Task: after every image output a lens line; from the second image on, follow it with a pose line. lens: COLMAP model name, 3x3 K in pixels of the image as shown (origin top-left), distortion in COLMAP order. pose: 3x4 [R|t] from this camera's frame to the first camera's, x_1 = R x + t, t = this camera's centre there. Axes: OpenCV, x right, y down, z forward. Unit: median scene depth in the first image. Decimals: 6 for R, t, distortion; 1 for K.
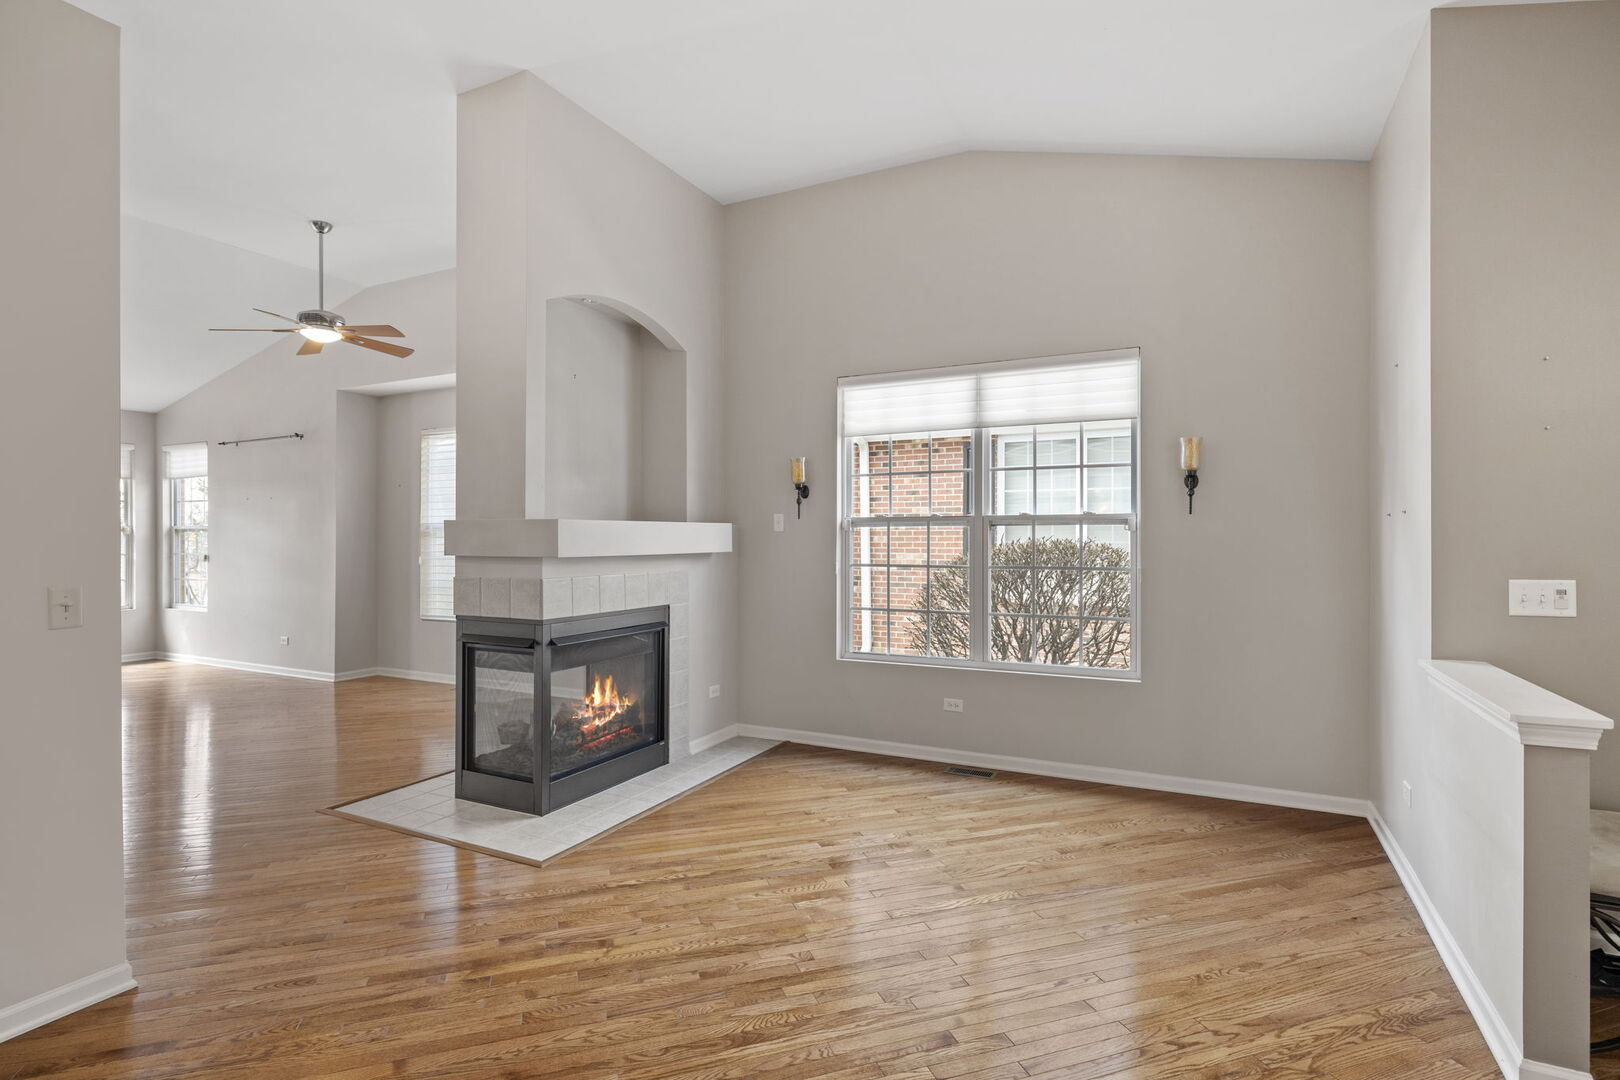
lens RADIAL K [[783.7, 0, 810.2], [0, 783.7, 538.4], [0, 0, 1]] dist [-0.003534, 0.000193]
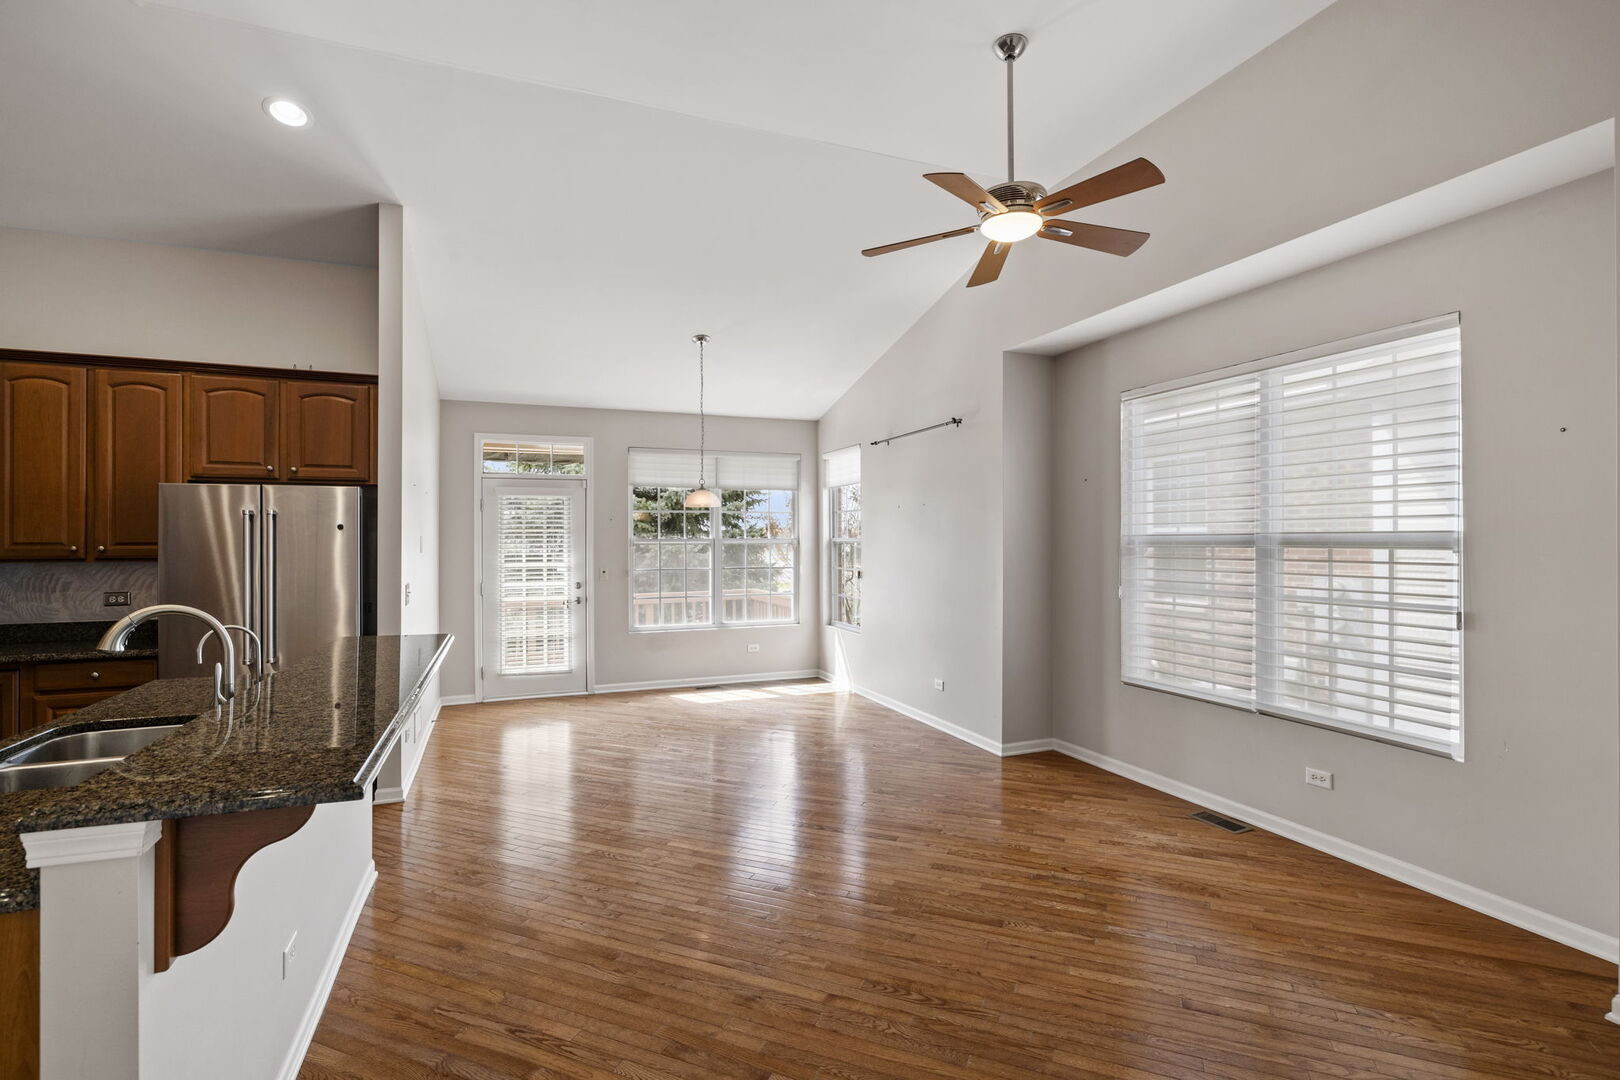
lens RADIAL K [[748.6, 0, 800.9], [0, 748.6, 535.9], [0, 0, 1]] dist [-0.003348, 0.000952]
pose [[0.740748, -0.005990, -0.671756, -0.407091], [0.002195, 0.999976, -0.006497, -0.022414], [0.671779, 0.003339, 0.740744, 0.527684]]
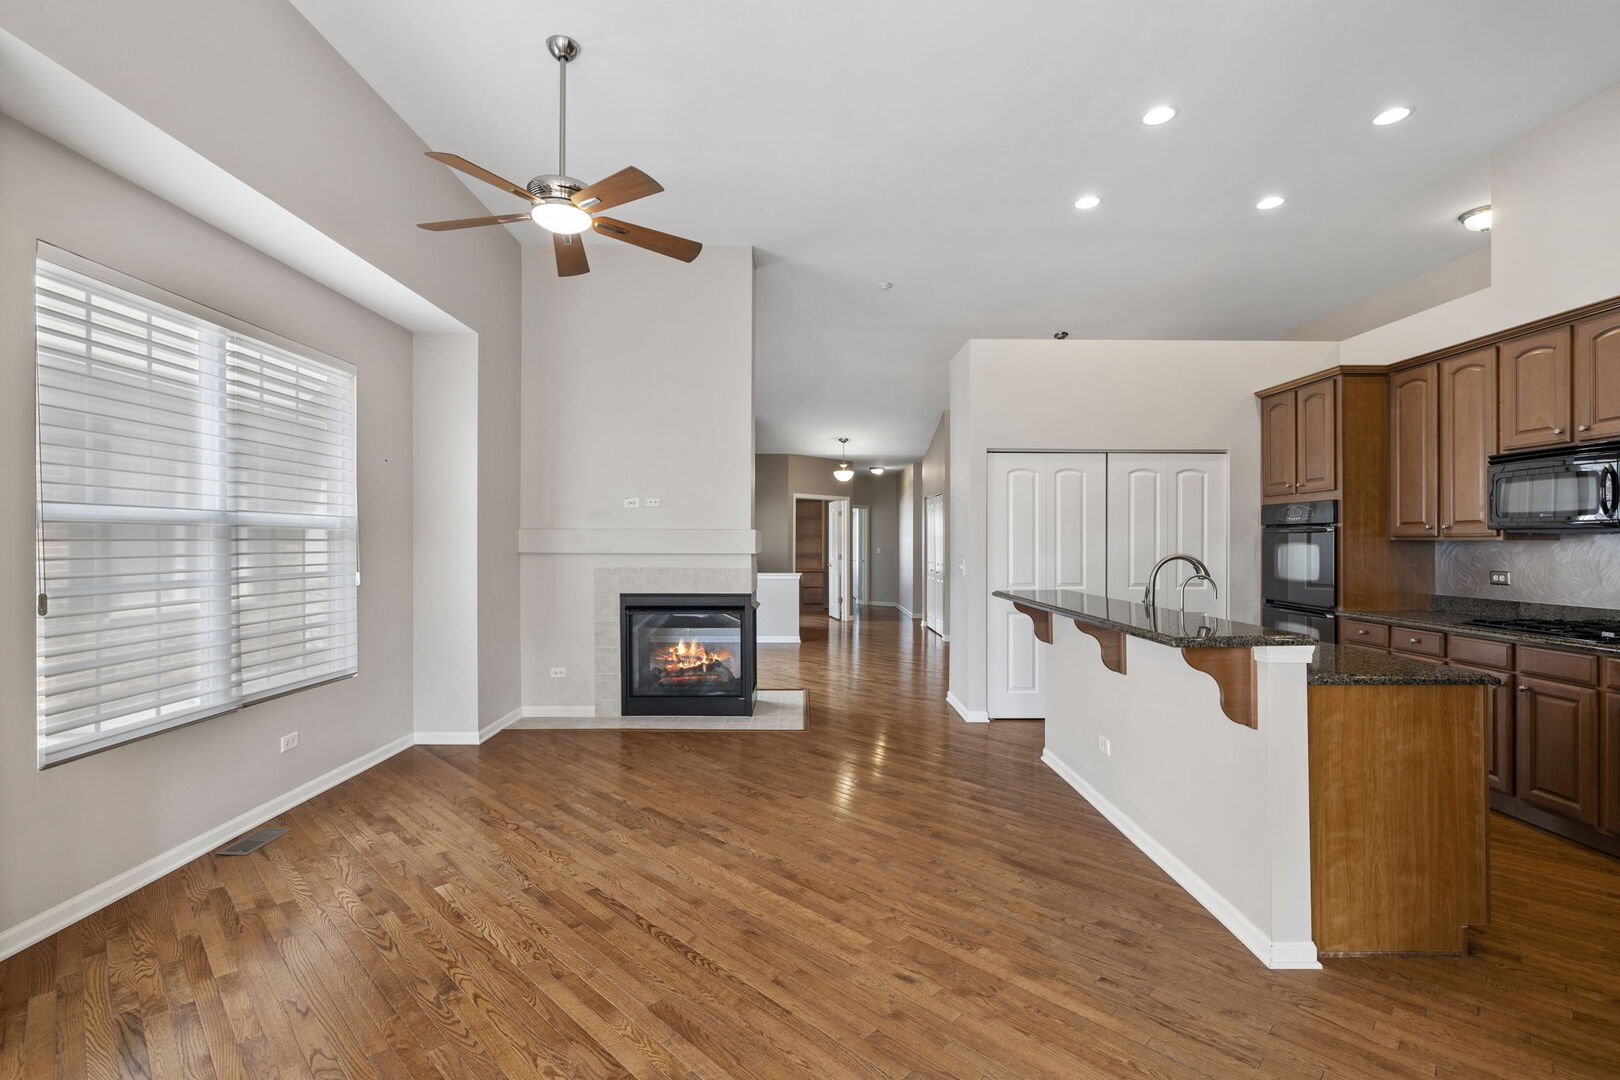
lens RADIAL K [[783.7, 0, 803.7], [0, 783.7, 538.4], [0, 0, 1]] dist [-0.003534, 0.000193]
pose [[-0.452715, -0.000256, 0.891655, -1.585592], [-0.001758, 0.999998, -0.000605, -0.001343], [-0.891654, -0.001842, -0.452714, 1.360122]]
